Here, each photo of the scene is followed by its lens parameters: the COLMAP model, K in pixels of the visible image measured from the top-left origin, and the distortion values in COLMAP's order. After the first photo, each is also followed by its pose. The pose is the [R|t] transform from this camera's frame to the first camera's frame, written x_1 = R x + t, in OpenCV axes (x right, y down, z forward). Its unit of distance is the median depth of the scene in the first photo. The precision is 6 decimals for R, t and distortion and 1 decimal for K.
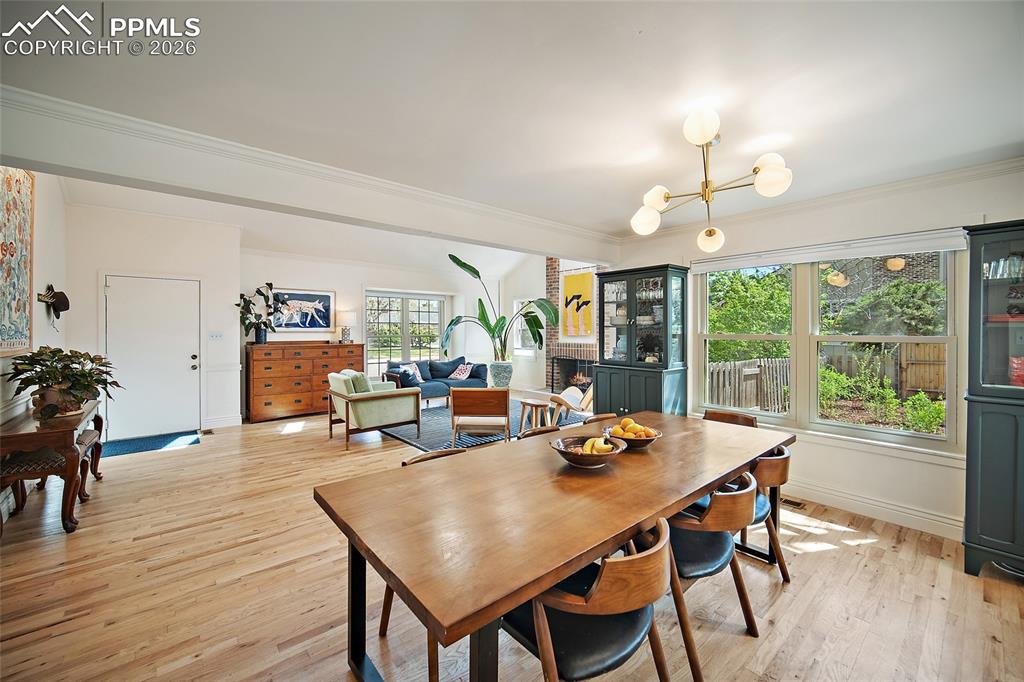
lens RADIAL K [[406.9, 0, 512.7], [0, 406.9, 330.5], [0, 0, 1]] dist [-0.000634, 0.000147]
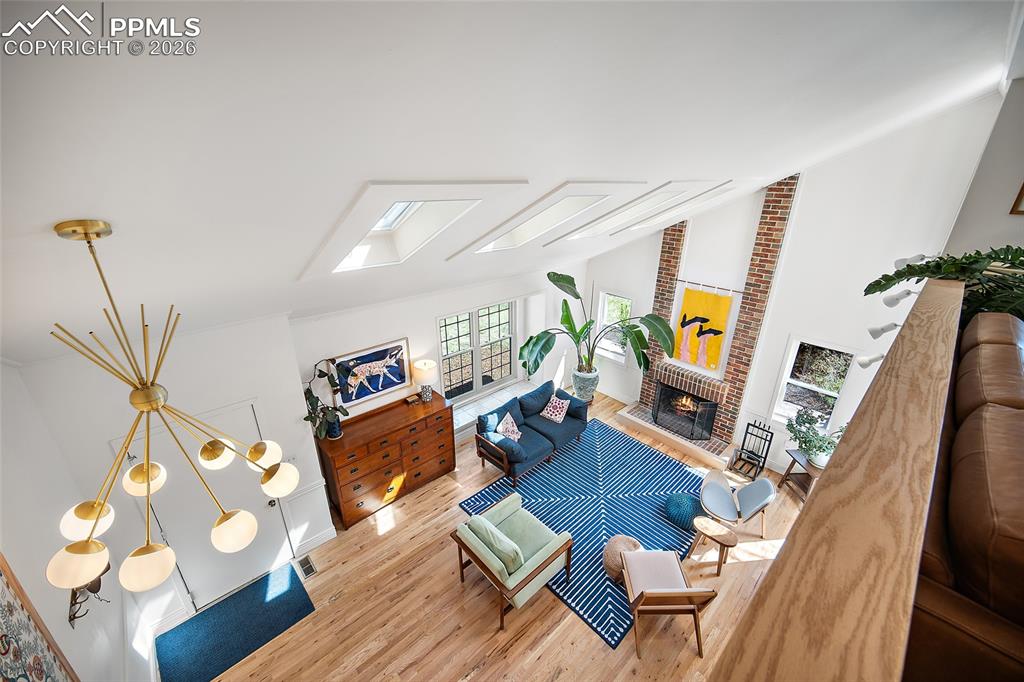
lens RADIAL K [[406.9, 0, 514.0], [0, 406.9, 339.4], [0, 0, 1]] dist [-0.000634, 0.000147]
pose [[0.998967, -0.007509, 0.044813, -0.297400], [-0.009885, 0.926712, 0.375643, -0.416152], [-0.044349, -0.375698, 0.925680, 0.318050]]
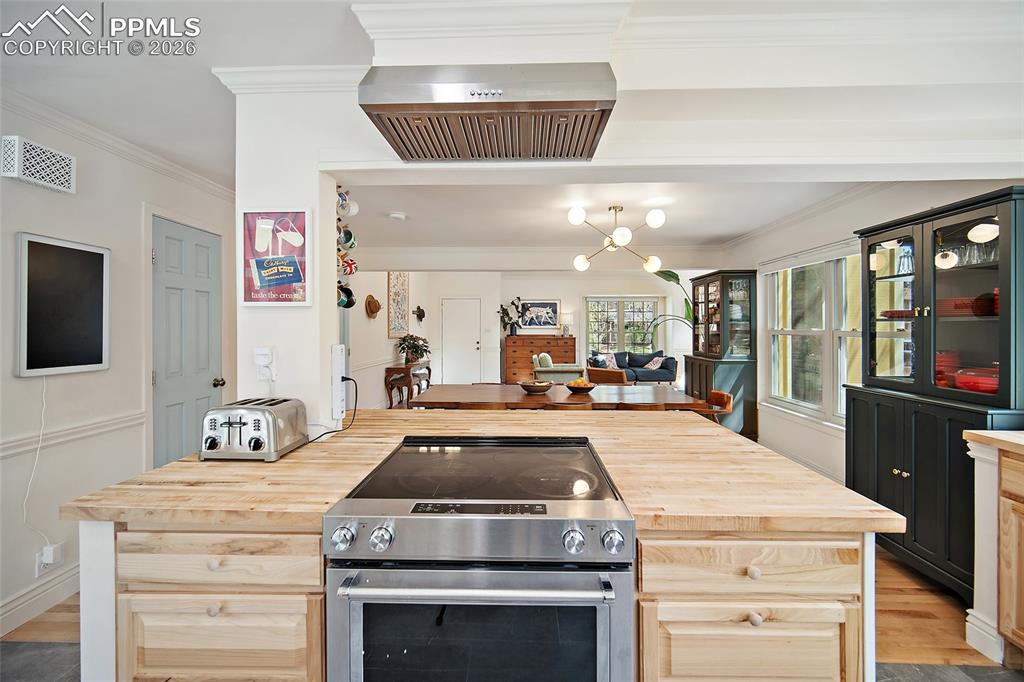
lens RADIAL K [[406.9, 0, 514.5], [0, 406.9, 328.0], [0, 0, 1]] dist [-0.000634, 0.000147]
pose [[0.741842, 0.000054, -0.670574, 0.425372], [-0.001347, 0.999998, -0.001409, 0.003689], [0.670573, 0.001949, 0.741841, -0.160783]]
